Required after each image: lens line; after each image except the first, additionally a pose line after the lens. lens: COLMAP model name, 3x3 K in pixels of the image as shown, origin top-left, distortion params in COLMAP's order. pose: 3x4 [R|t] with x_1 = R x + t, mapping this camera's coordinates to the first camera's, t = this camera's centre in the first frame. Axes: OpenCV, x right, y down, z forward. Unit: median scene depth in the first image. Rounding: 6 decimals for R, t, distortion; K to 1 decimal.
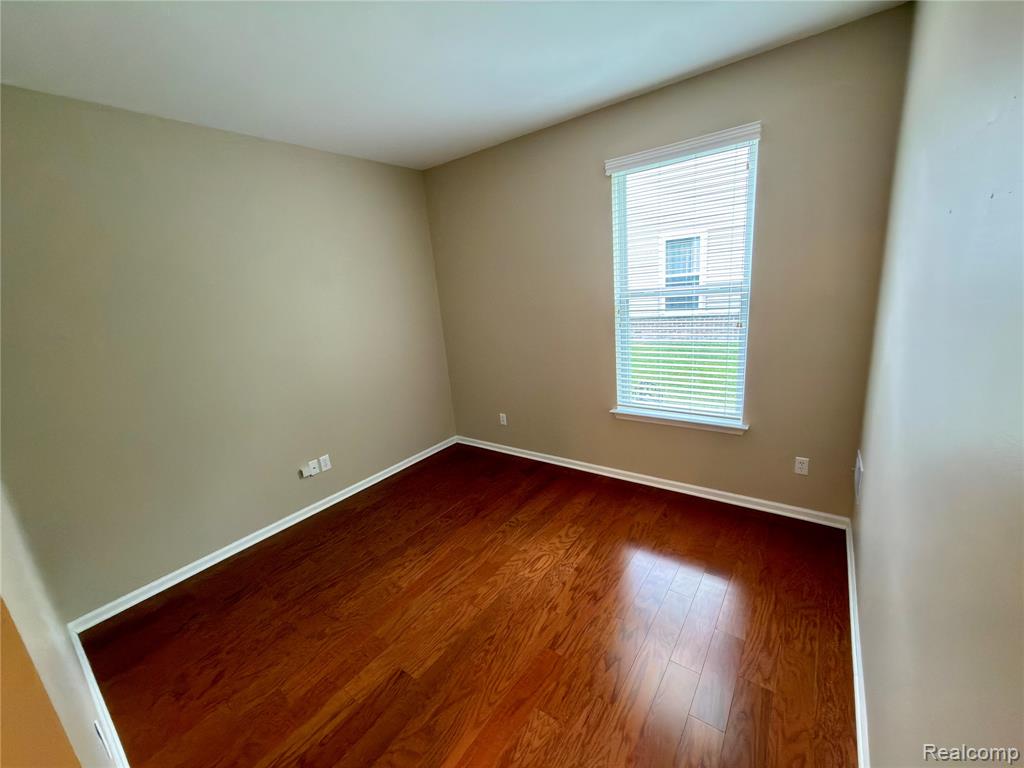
lens RADIAL K [[409.5, 0, 513.6], [0, 409.5, 386.4], [0, 0, 1]] dist [0.001651, 0.000094]
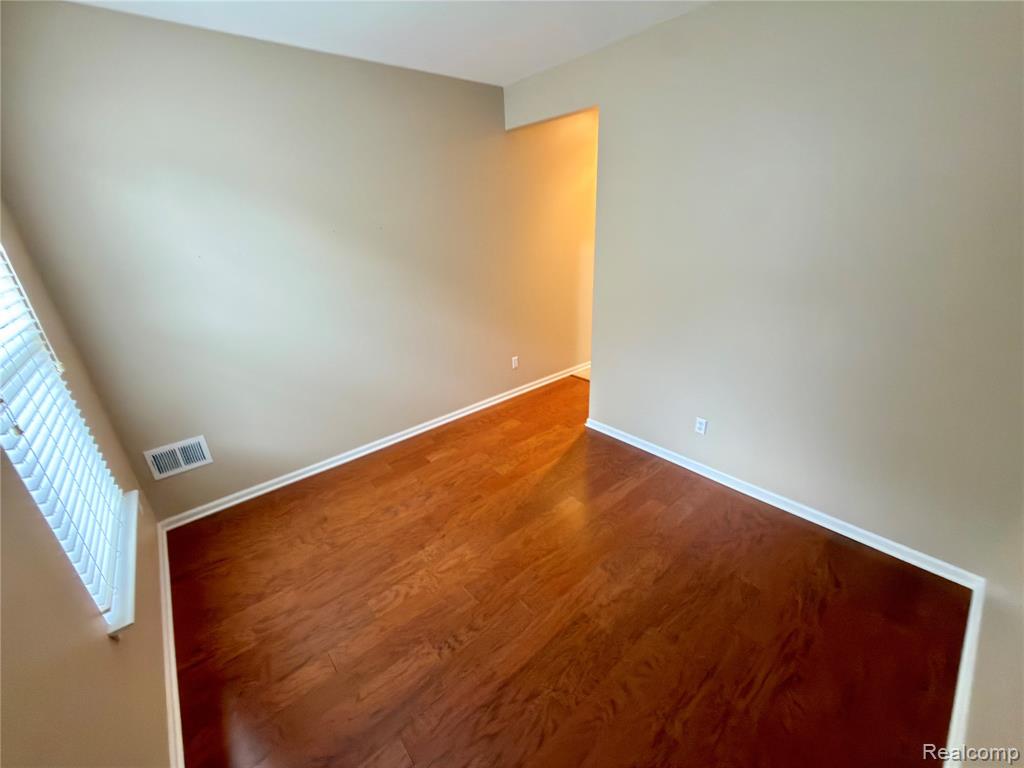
lens RADIAL K [[409.5, 0, 513.6], [0, 409.5, 386.4], [0, 0, 1]] dist [0.001651, 0.000094]
pose [[-0.964779, 0.033951, 0.260862, -0.324348], [0.181275, 0.804413, 0.565738, -0.379458], [-0.190633, 0.593100, -0.782235, 1.467552]]
